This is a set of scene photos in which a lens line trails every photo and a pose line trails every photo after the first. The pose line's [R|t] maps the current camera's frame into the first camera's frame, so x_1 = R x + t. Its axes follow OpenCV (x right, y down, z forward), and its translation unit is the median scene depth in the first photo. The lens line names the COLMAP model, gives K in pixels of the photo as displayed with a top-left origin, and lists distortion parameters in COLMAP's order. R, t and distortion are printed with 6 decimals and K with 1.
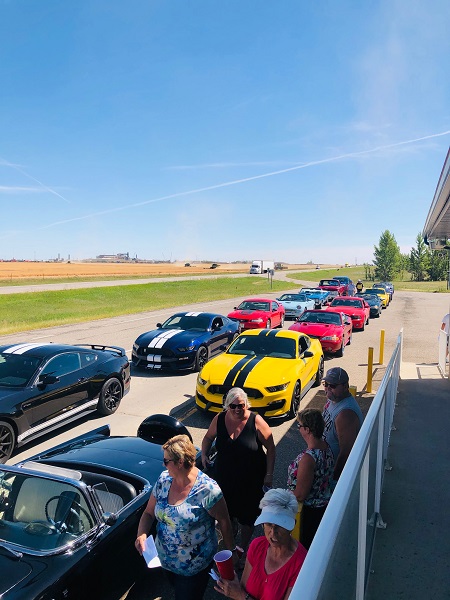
lens RADIAL K [[456.2, 0, 225.0], [0, 456.2, 300.0], [0, 0, 1]] dist [0.010400, 0.003188]
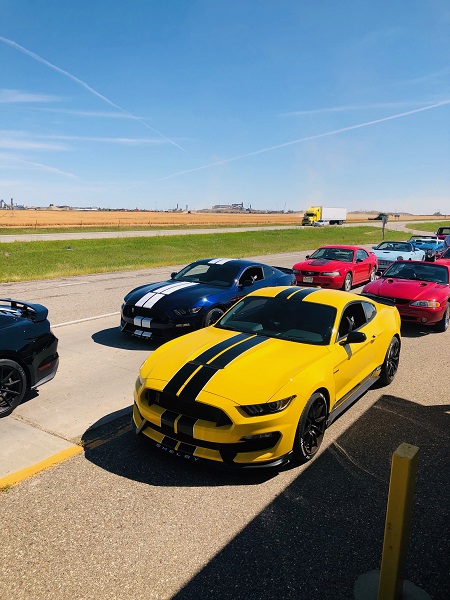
lens RADIAL K [[456.2, 0, 225.0], [0, 456.2, 300.0], [0, 0, 1]] dist [0.010400, 0.003188]
pose [[0.970718, 0.047223, -0.235536, 0.127817], [-0.021680, 0.993709, 0.109878, 0.015109], [0.239243, -0.101554, 0.965634, 0.361182]]
